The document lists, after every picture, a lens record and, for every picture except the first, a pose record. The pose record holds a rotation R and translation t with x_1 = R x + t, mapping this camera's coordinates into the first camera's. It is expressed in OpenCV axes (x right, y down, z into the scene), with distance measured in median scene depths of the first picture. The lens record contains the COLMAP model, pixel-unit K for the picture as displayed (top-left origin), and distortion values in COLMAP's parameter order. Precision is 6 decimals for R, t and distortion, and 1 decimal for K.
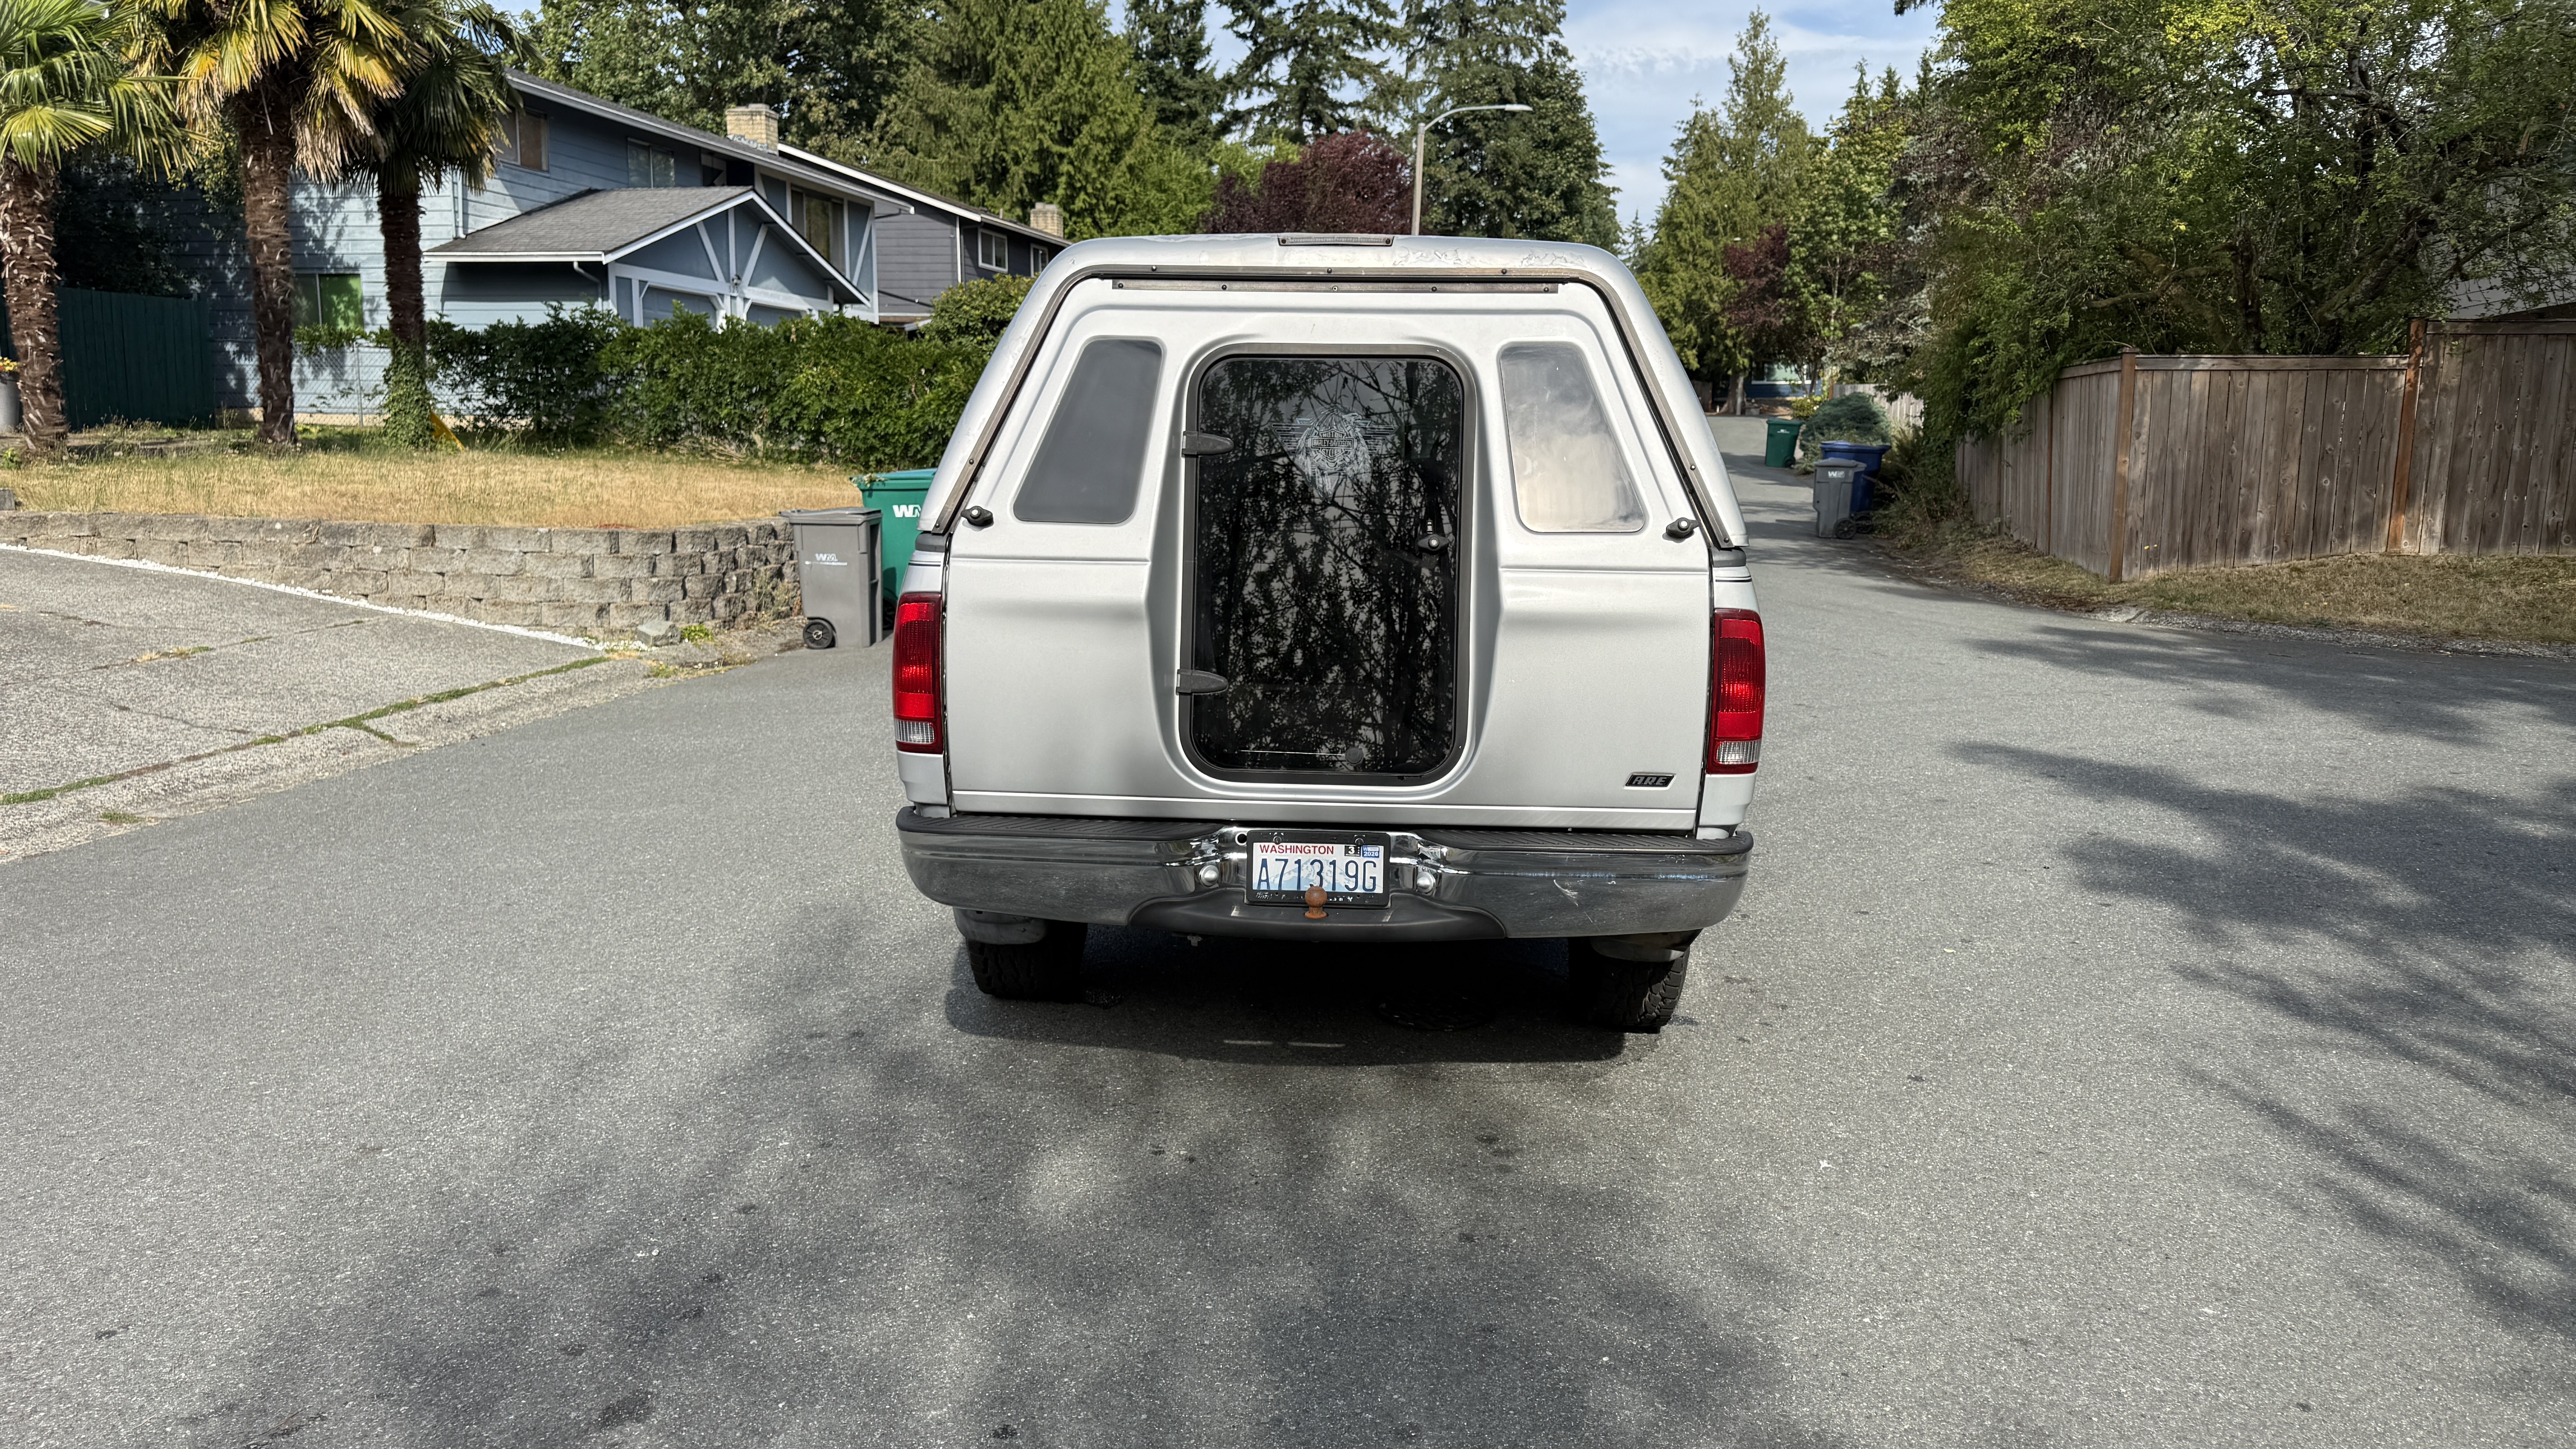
lens RADIAL K [[1820.3, 0, 1294.7], [0, 1820.3, 717.2], [0, 0, 1]] dist [0.050626, -0.064726]
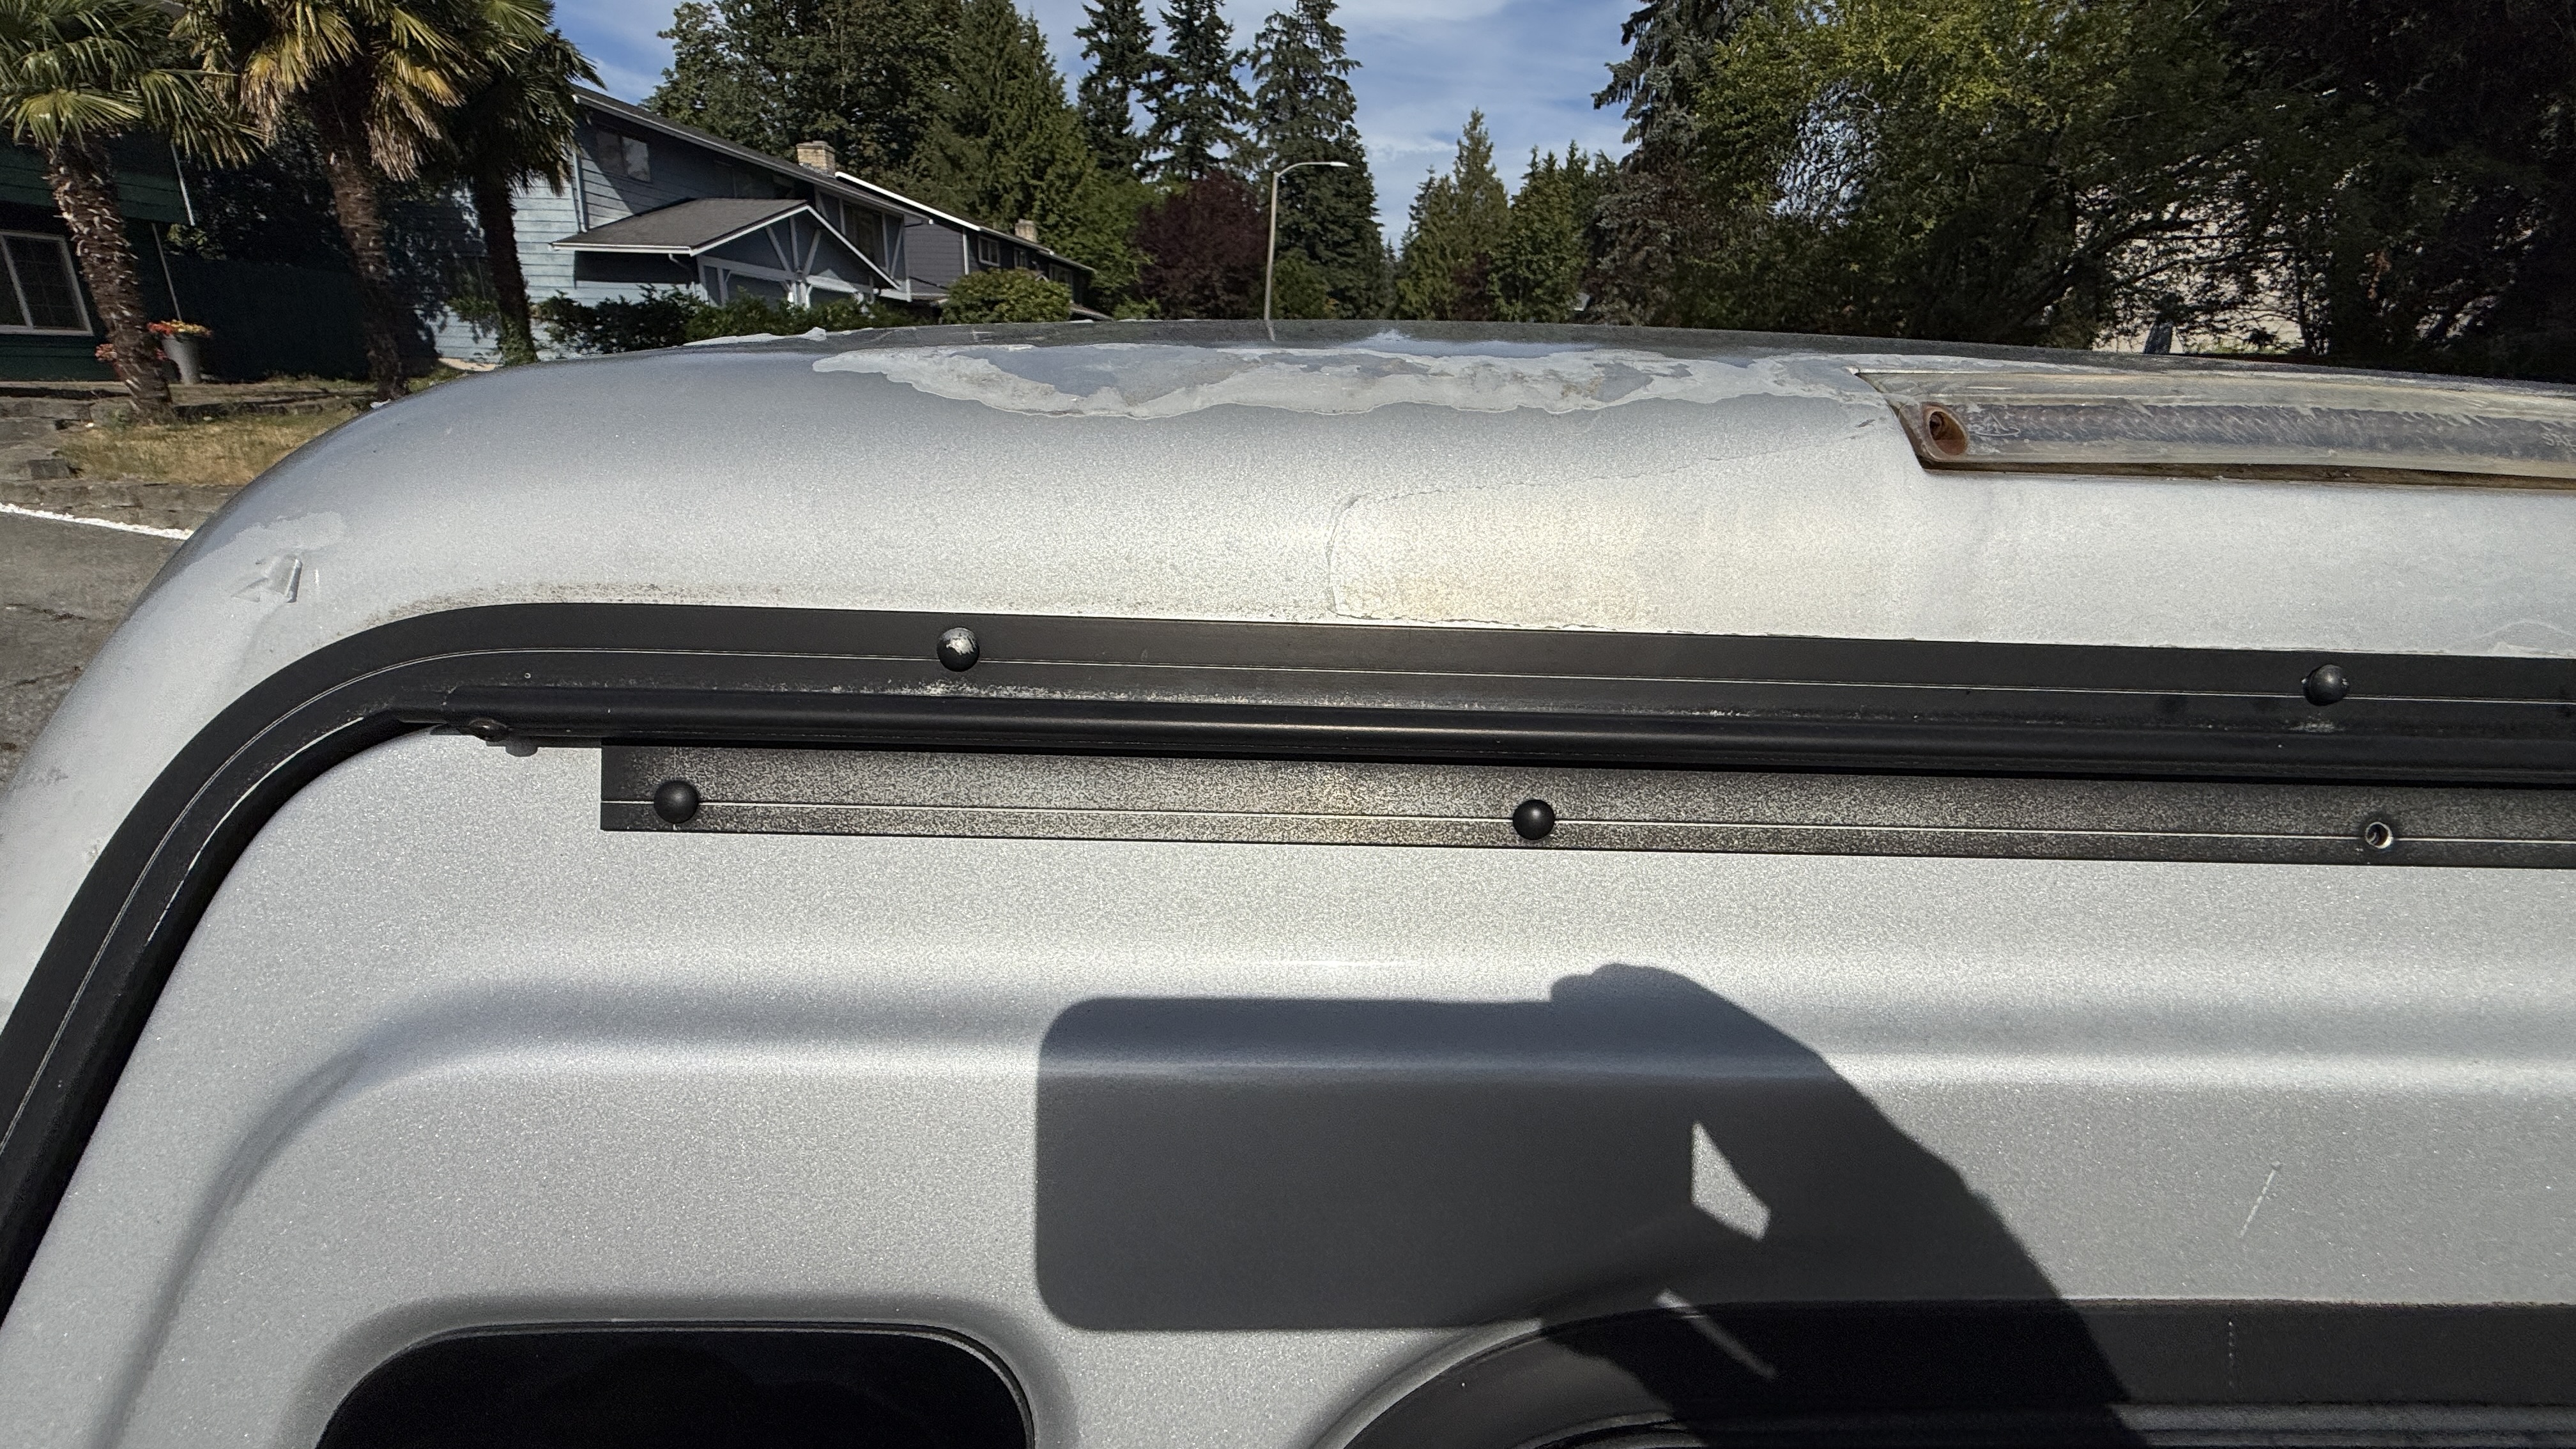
lens RADIAL K [[1024.4, 0, 1288.0], [0, 1024.4, 724.5], [0, 0, 1]] dist [-0.000492, -0.000449]
pose [[0.995328, -0.010078, 0.096023, -0.006814], [-0.006965, 0.984452, 0.175514, -0.027815], [-0.096299, -0.175363, 0.979783, 0.102028]]
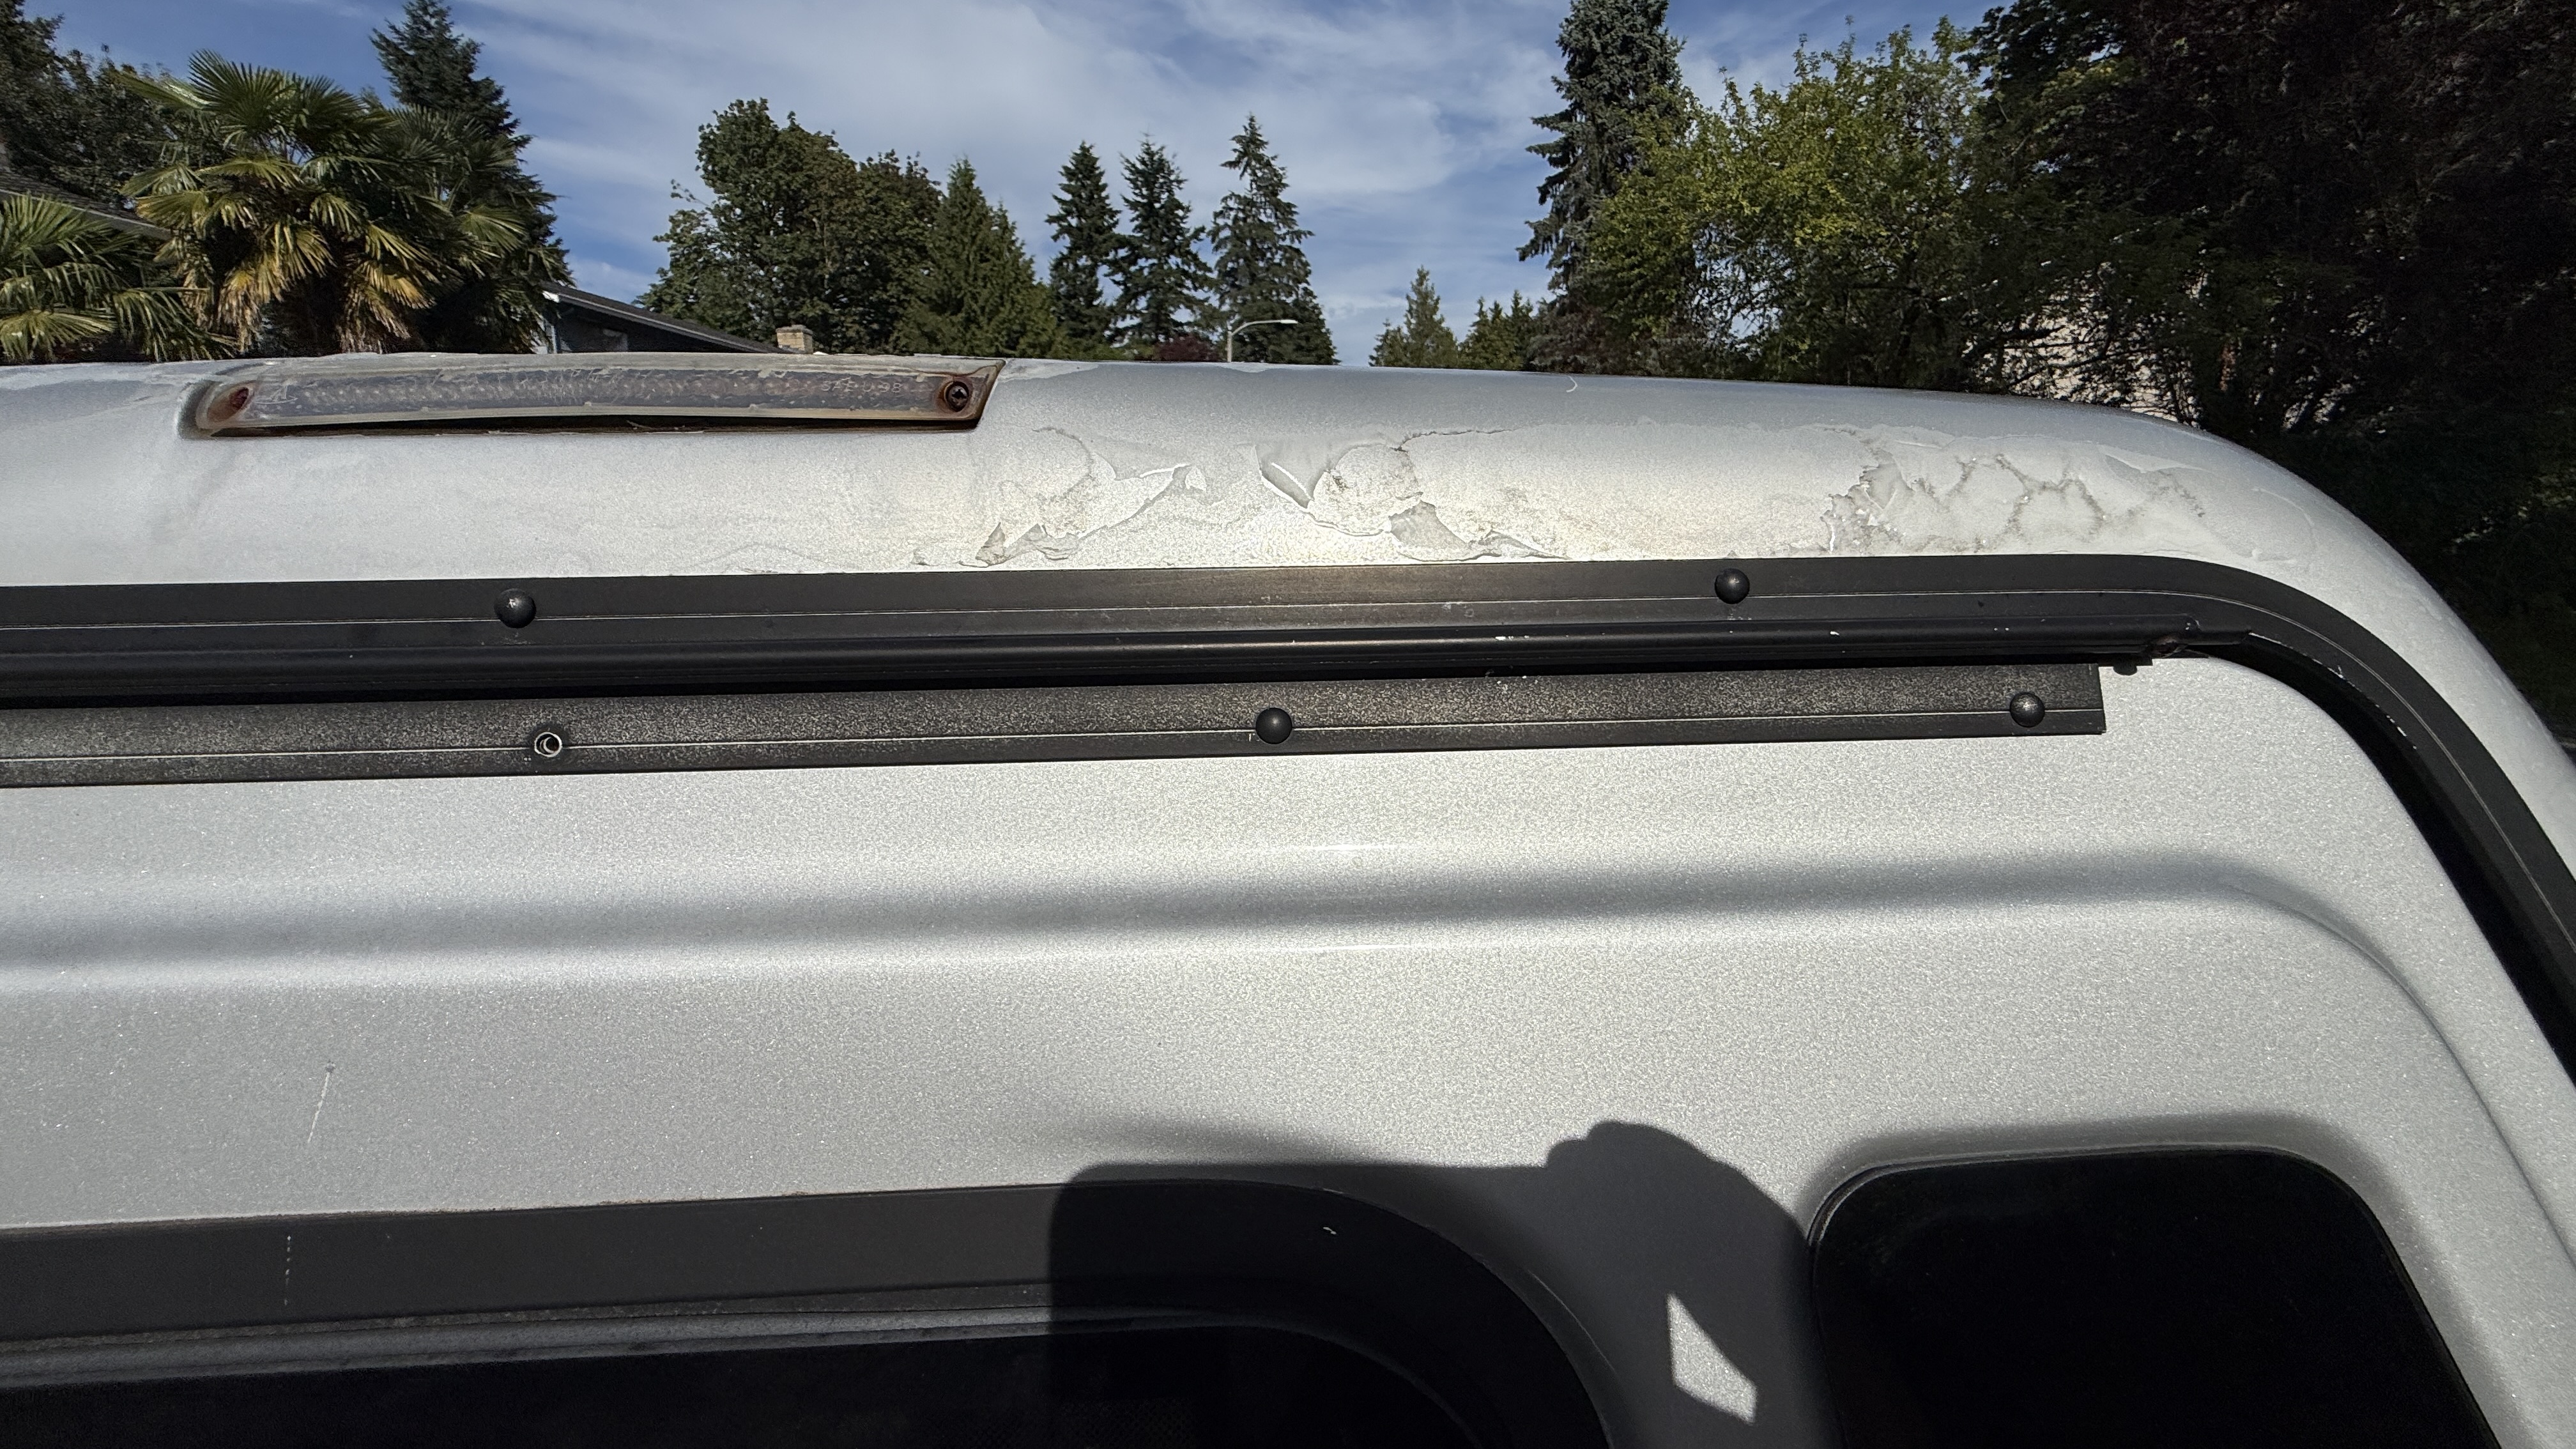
lens RADIAL K [[1024.4, 0, 1288.0], [0, 1024.4, 724.5], [0, 0, 1]] dist [-0.000492, -0.000449]
pose [[0.992950, -0.050193, 0.107383, 0.007499], [0.045190, 0.997799, 0.048529, -0.025923], [-0.109583, -0.043334, 0.993033, 0.099940]]
